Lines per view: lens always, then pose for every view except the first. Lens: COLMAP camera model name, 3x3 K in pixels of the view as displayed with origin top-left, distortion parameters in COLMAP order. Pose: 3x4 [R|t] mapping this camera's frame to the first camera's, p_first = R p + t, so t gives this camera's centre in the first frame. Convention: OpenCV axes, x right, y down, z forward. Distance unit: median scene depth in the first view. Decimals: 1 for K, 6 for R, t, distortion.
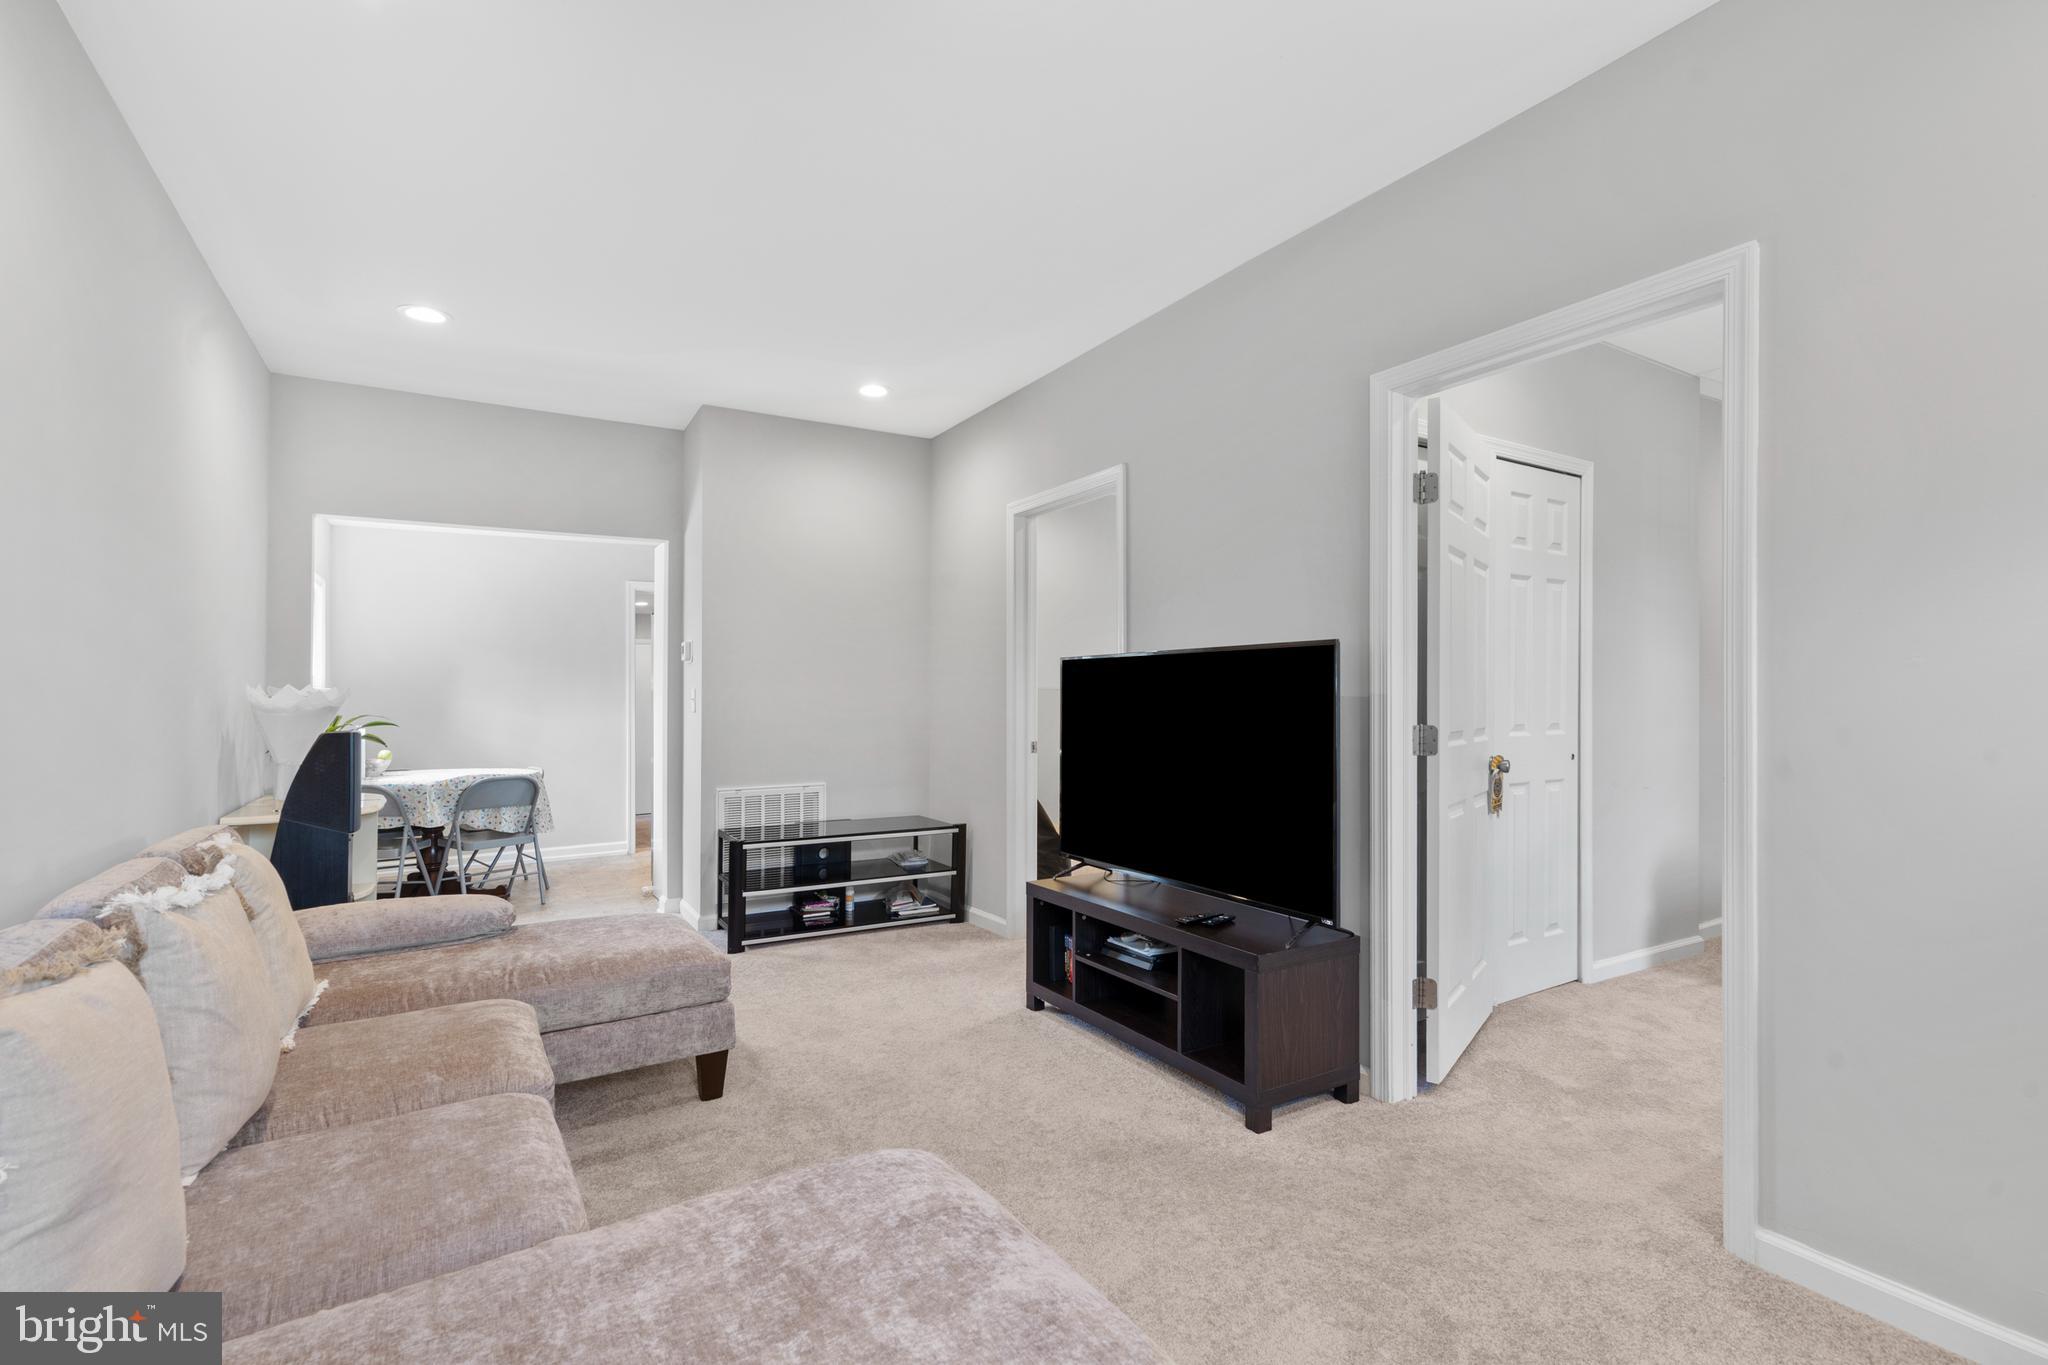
lens RADIAL K [[941.5, 0, 1020.5], [0, 941.5, 688.6], [0, 0, 1]] dist [-0.002370, 0.001041]
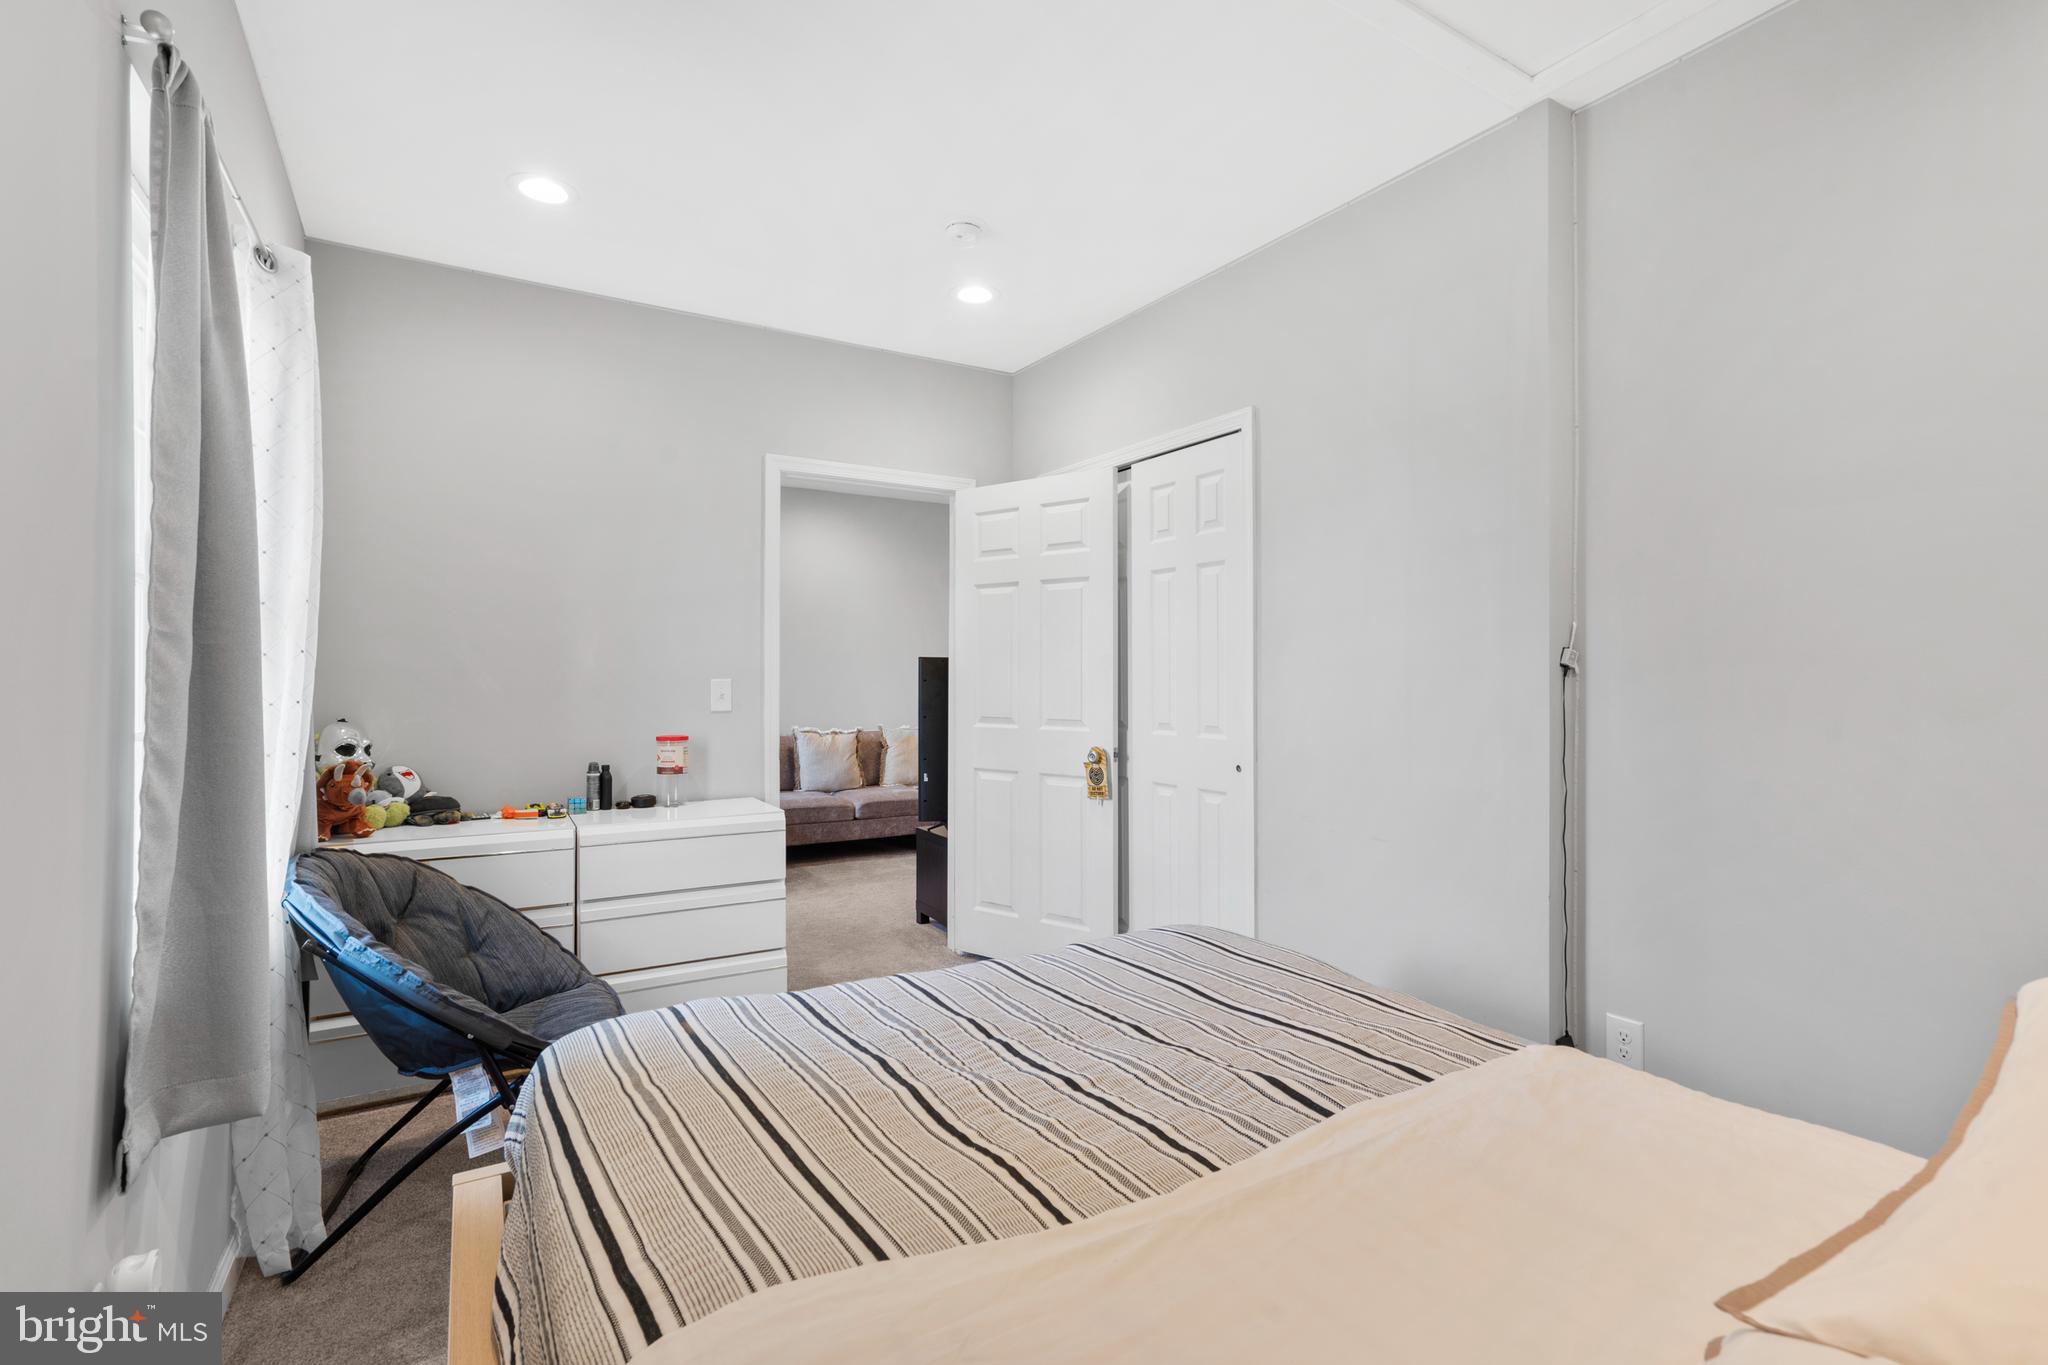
lens RADIAL K [[936.4, 0, 1029.1], [0, 936.4, 675.7], [0, 0, 1]] dist [-0.004265, 0.007751]
pose [[0.004928, -0.000111, -0.999988, 1.248157], [0.006635, 0.999978, -0.000079, -0.009663], [0.999966, -0.006634, 0.004929, 0.712957]]
